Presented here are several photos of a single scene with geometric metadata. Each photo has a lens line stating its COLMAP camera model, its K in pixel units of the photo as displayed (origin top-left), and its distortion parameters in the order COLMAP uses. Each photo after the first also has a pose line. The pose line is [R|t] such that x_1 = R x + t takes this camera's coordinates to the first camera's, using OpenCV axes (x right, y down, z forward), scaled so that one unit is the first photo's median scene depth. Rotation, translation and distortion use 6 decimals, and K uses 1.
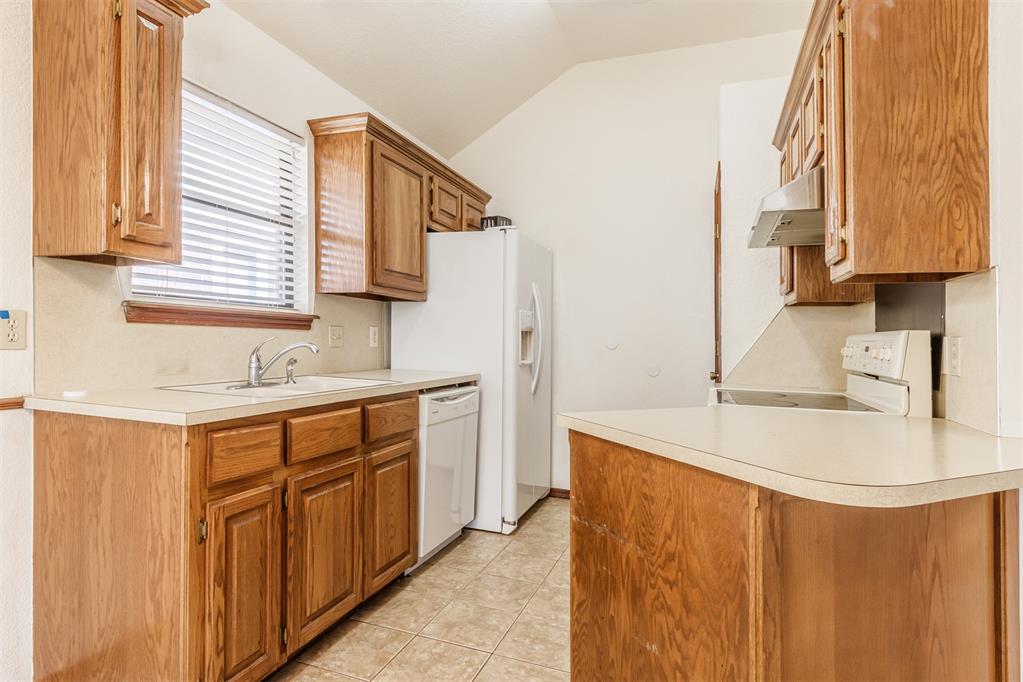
lens RADIAL K [[552.8, 0, 509.5], [0, 552.8, 361.3], [0, 0, 1]] dist [0.004809, -0.000673]
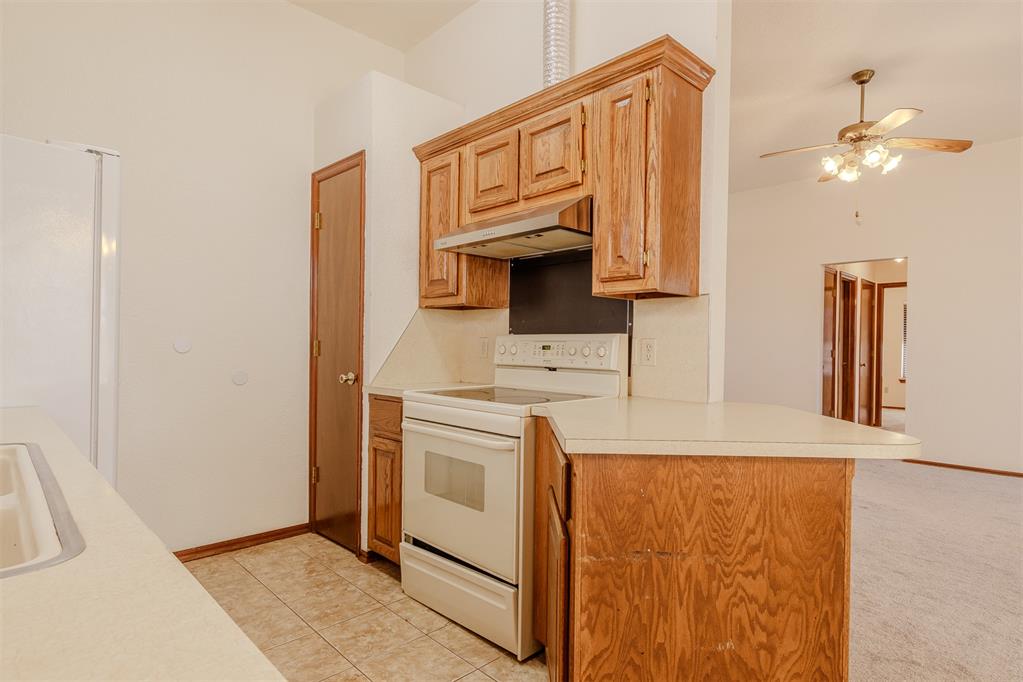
lens RADIAL K [[542.4, 0, 496.7], [0, 542.4, 346.4], [0, 0, 1]] dist [-0.001846, -0.001035]
pose [[0.449623, -0.018558, 0.893025, -0.639079], [0.033337, 0.999436, 0.003985, -0.044744], [-0.892596, 0.027979, 0.449989, 0.709068]]
